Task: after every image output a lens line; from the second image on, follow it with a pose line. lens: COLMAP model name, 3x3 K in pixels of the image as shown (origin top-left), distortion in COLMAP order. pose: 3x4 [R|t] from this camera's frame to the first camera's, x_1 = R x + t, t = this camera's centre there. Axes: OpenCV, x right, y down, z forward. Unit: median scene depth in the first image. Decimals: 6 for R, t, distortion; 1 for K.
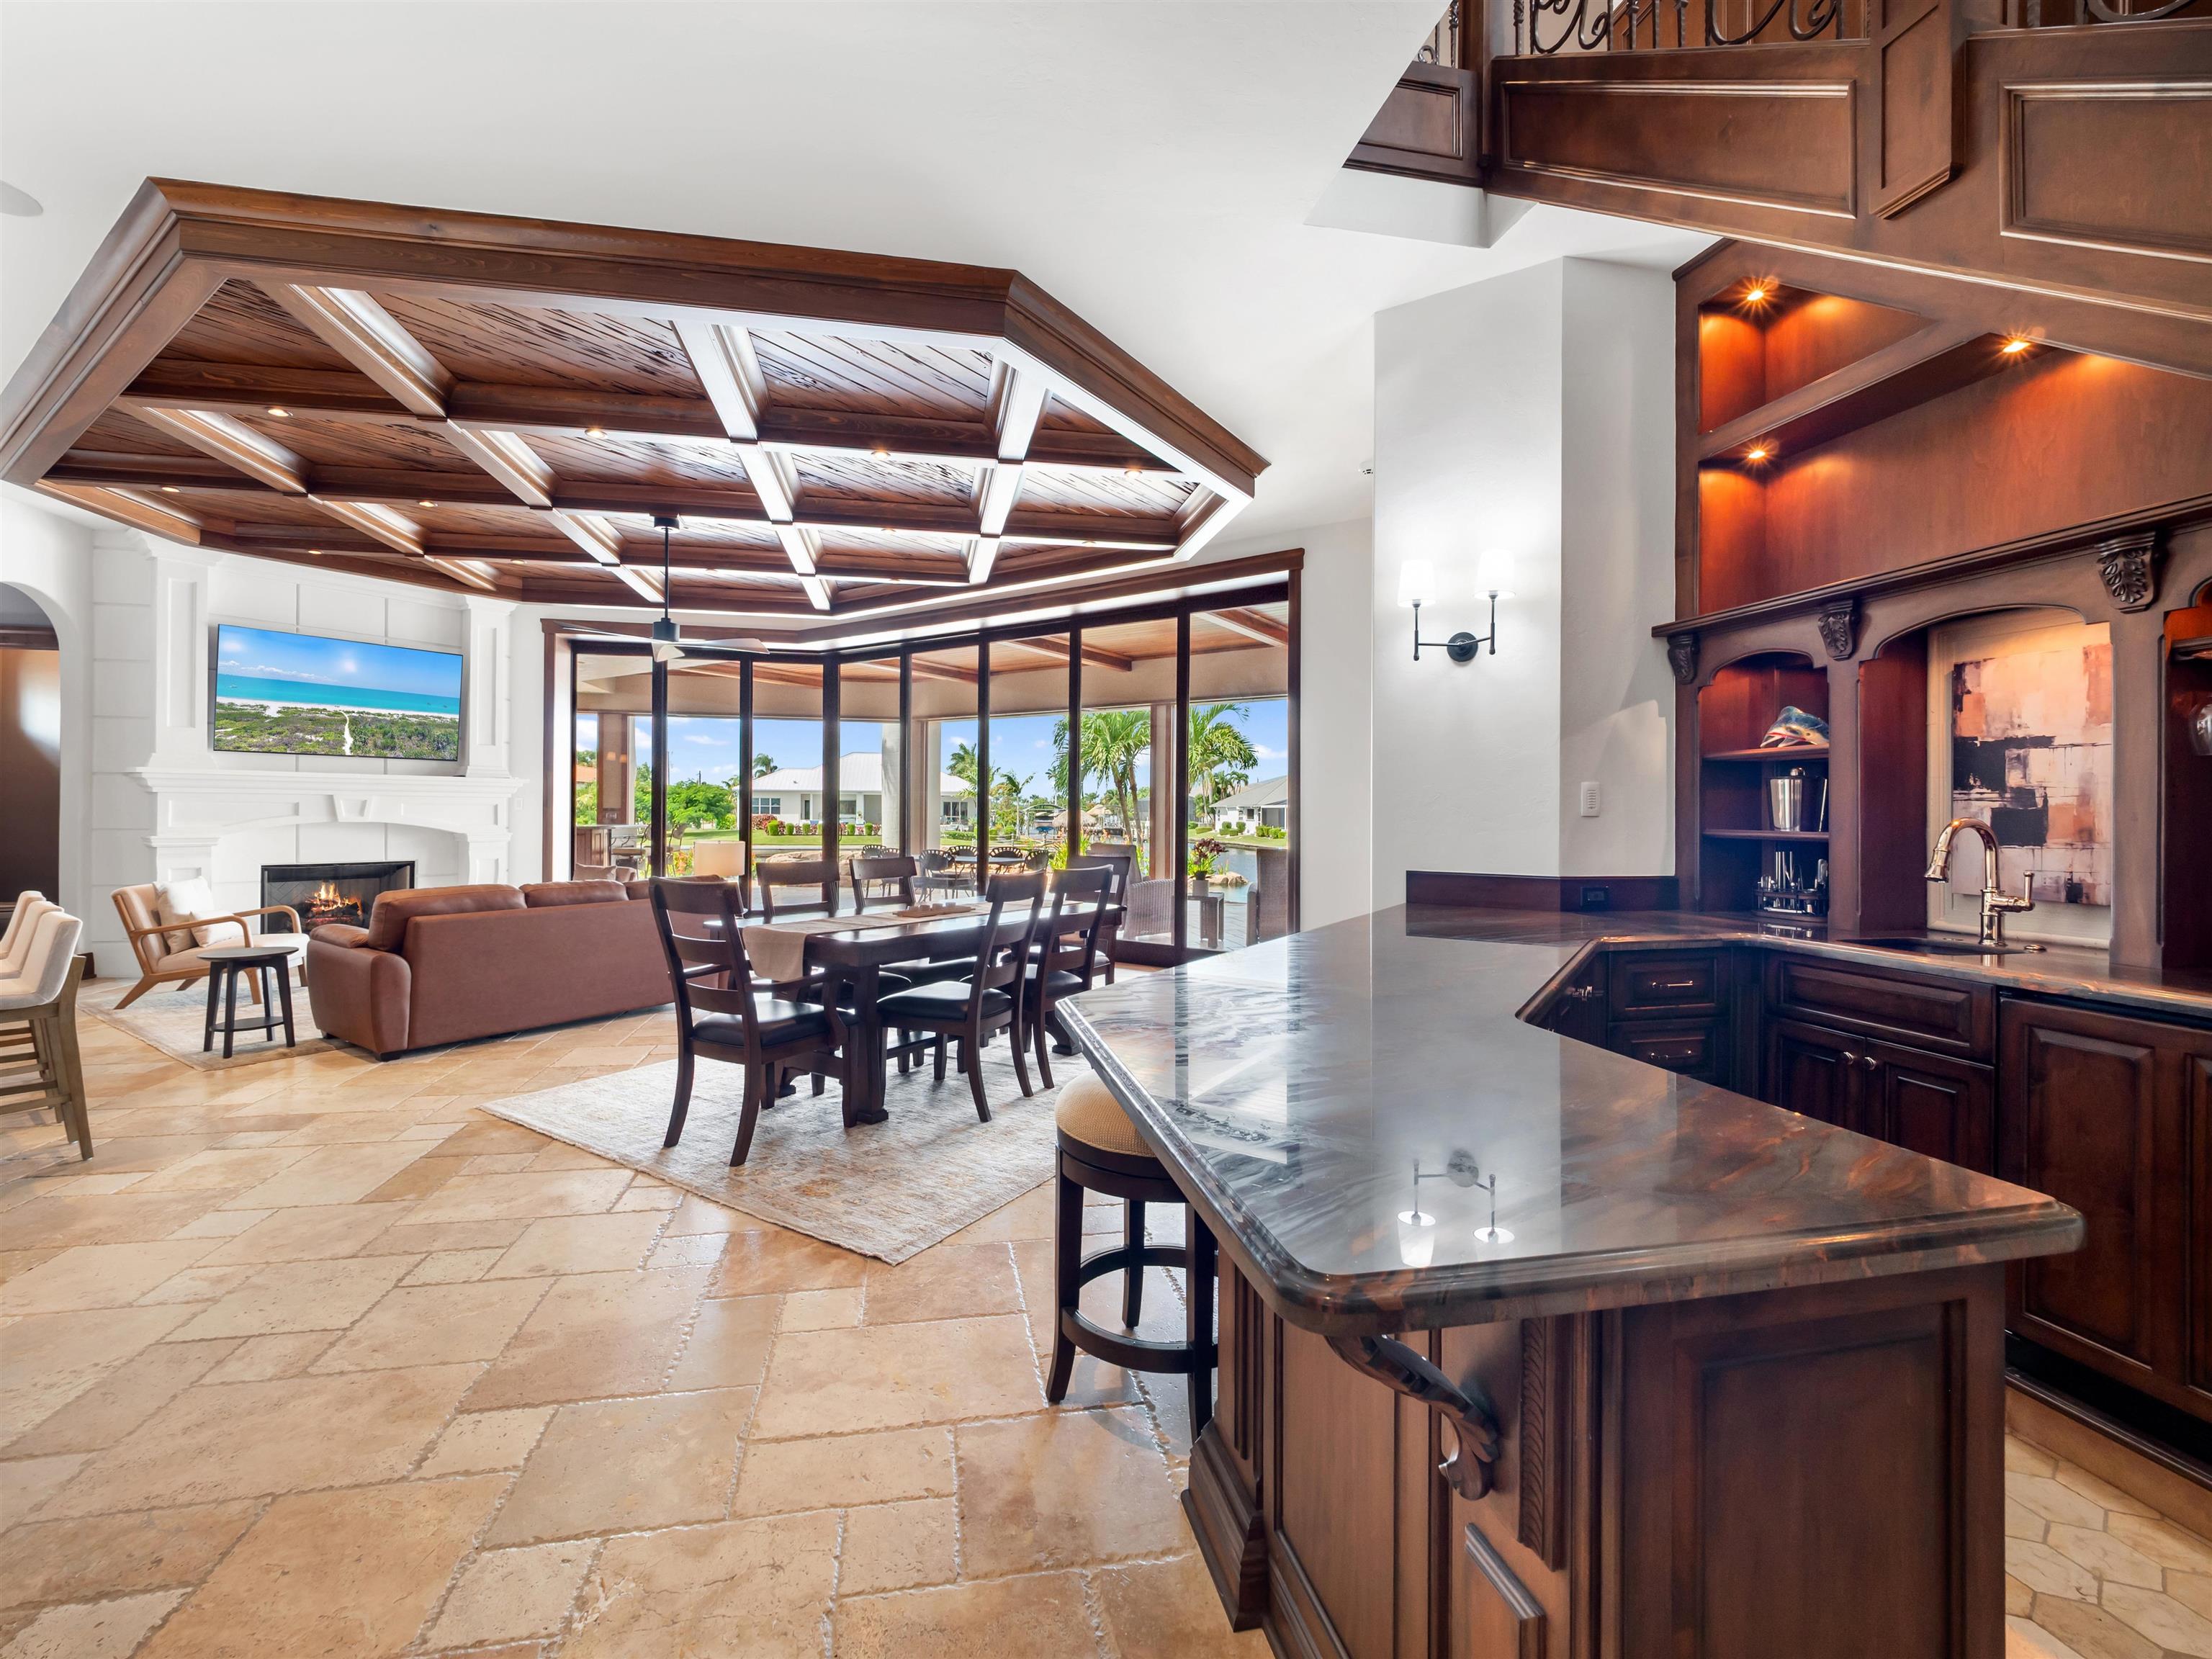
lens RADIAL K [[952.1, 0, 1101.7], [0, 952.1, 820.1], [0, 0, 1]] dist [0.000282, 0.000086]
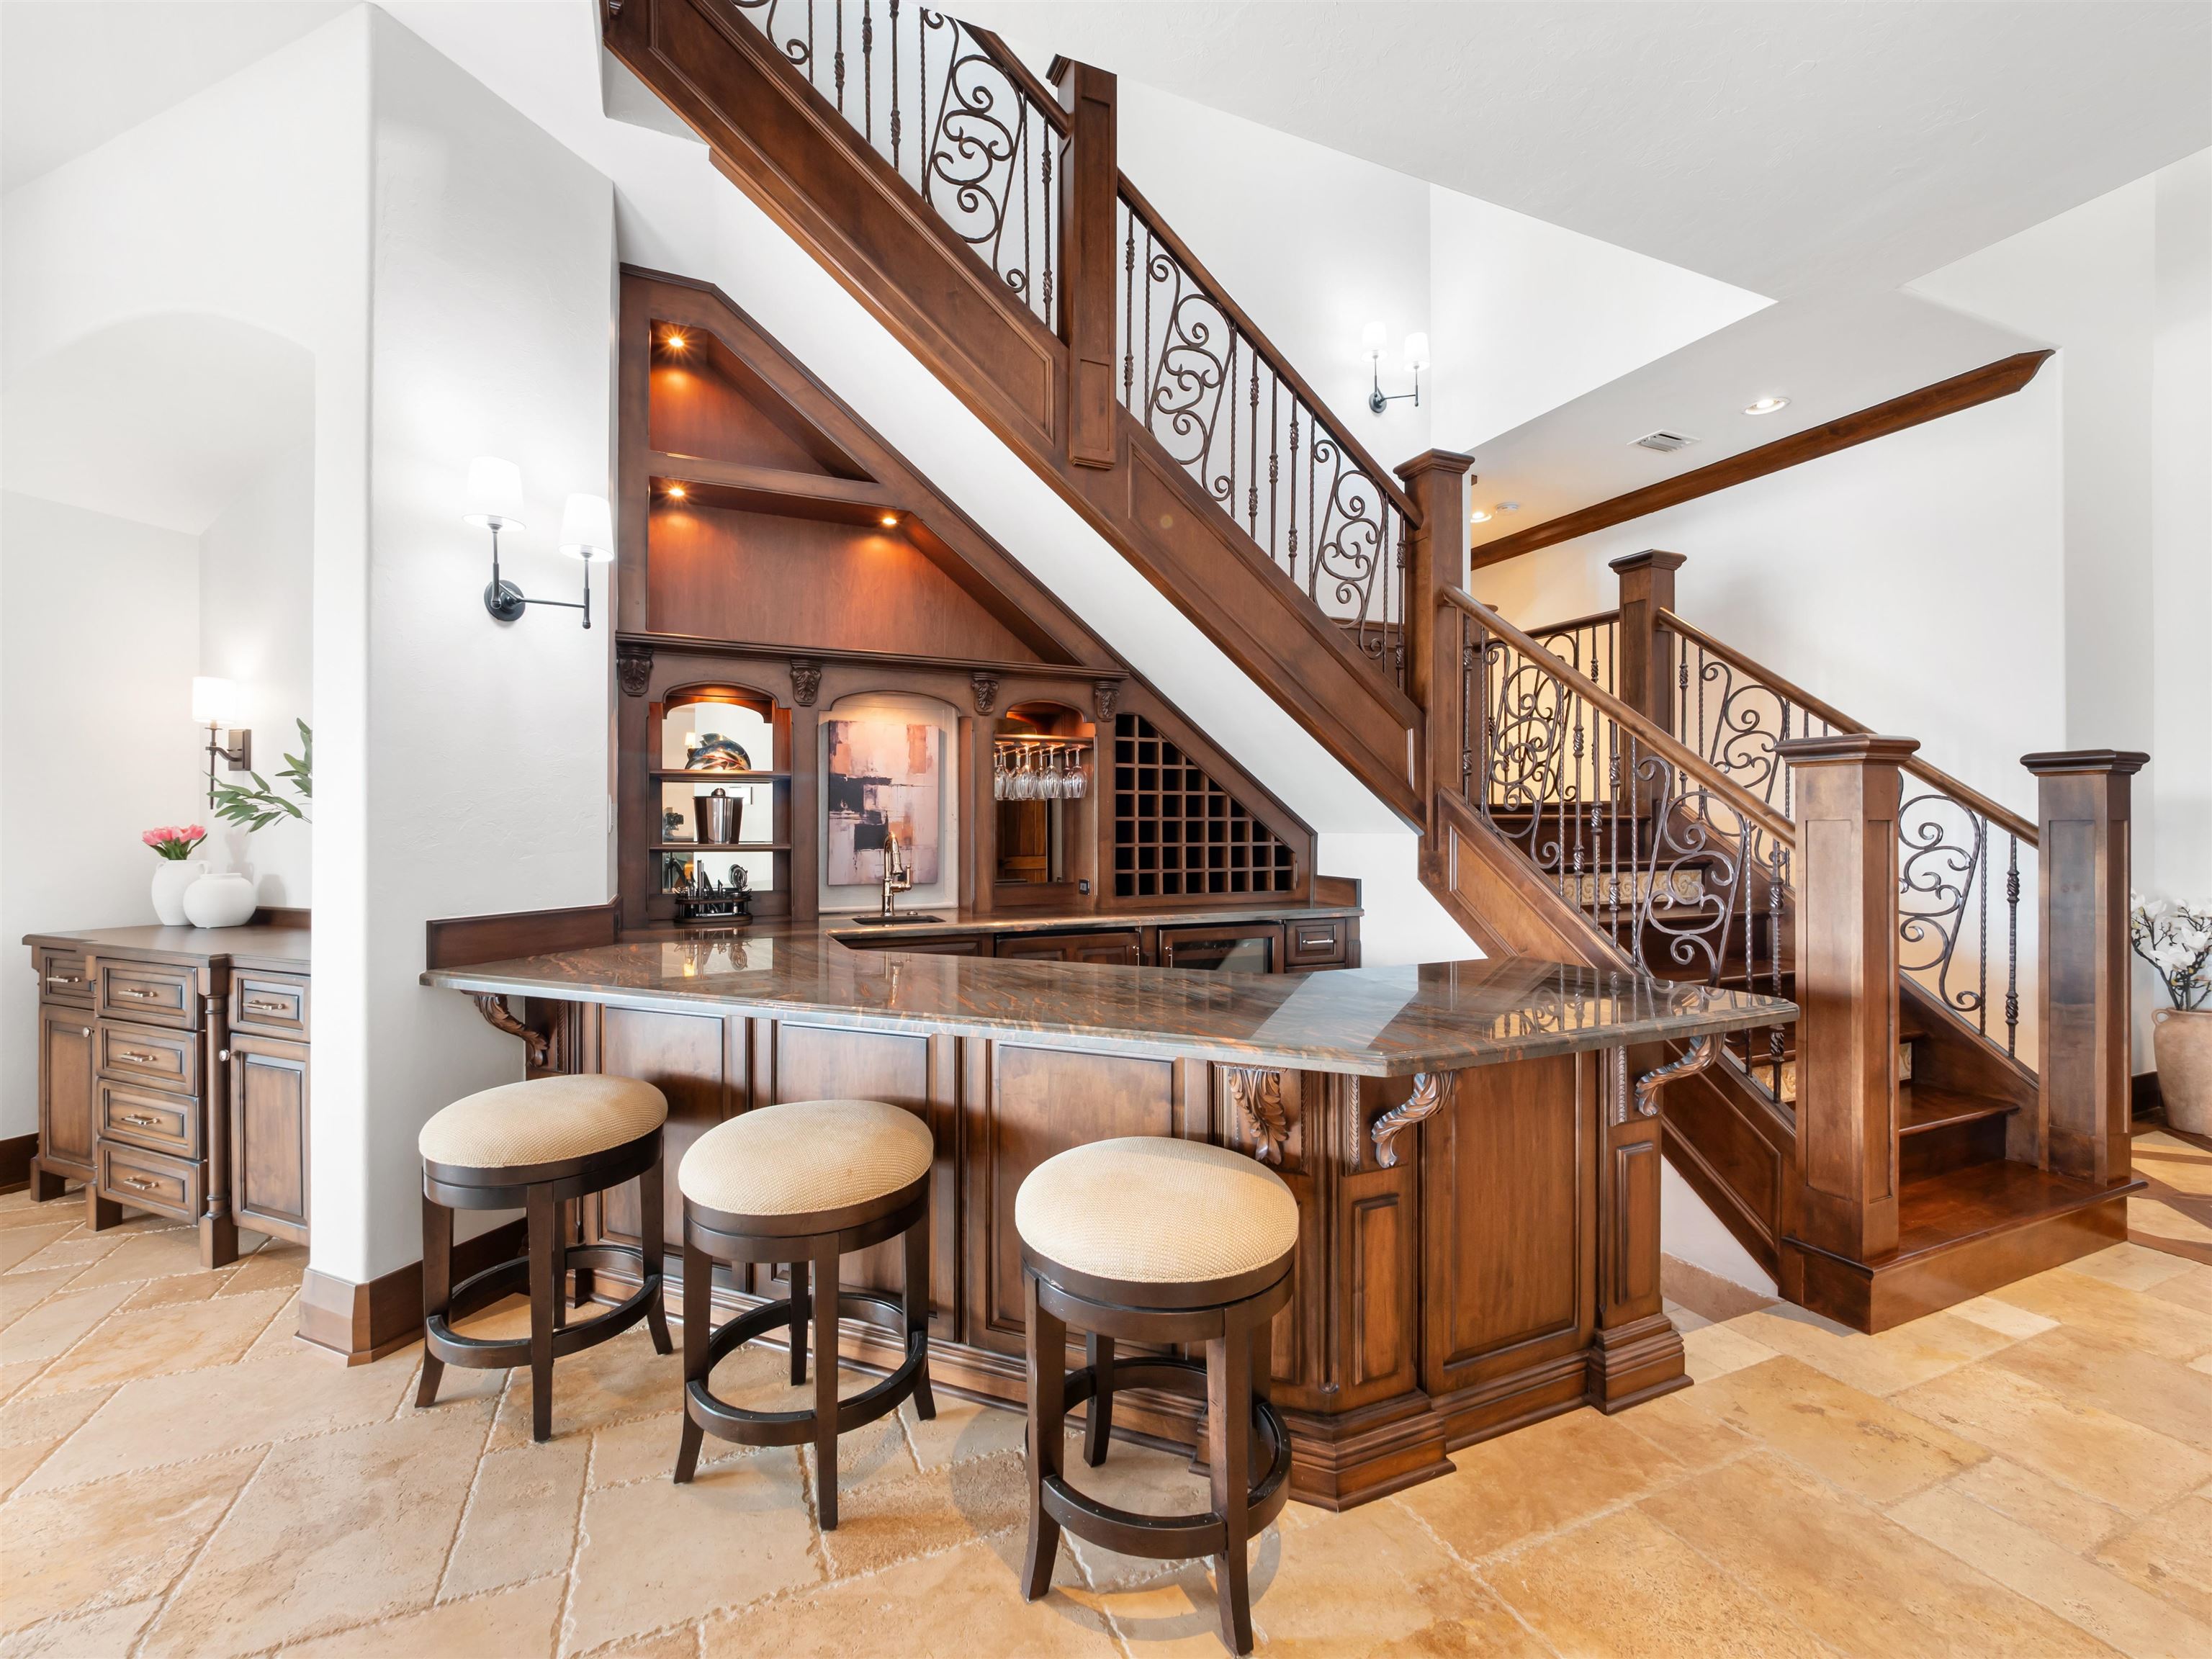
lens RADIAL K [[952.1, 0, 1106.6], [0, 952.1, 825.5], [0, 0, 1]] dist [0.000282, 0.000086]
pose [[-0.217956, -0.007357, 0.975931, -0.585639], [-0.001048, 0.999973, 0.007304, -0.022077], [-0.975958, 0.000569, -0.217958, 0.966583]]
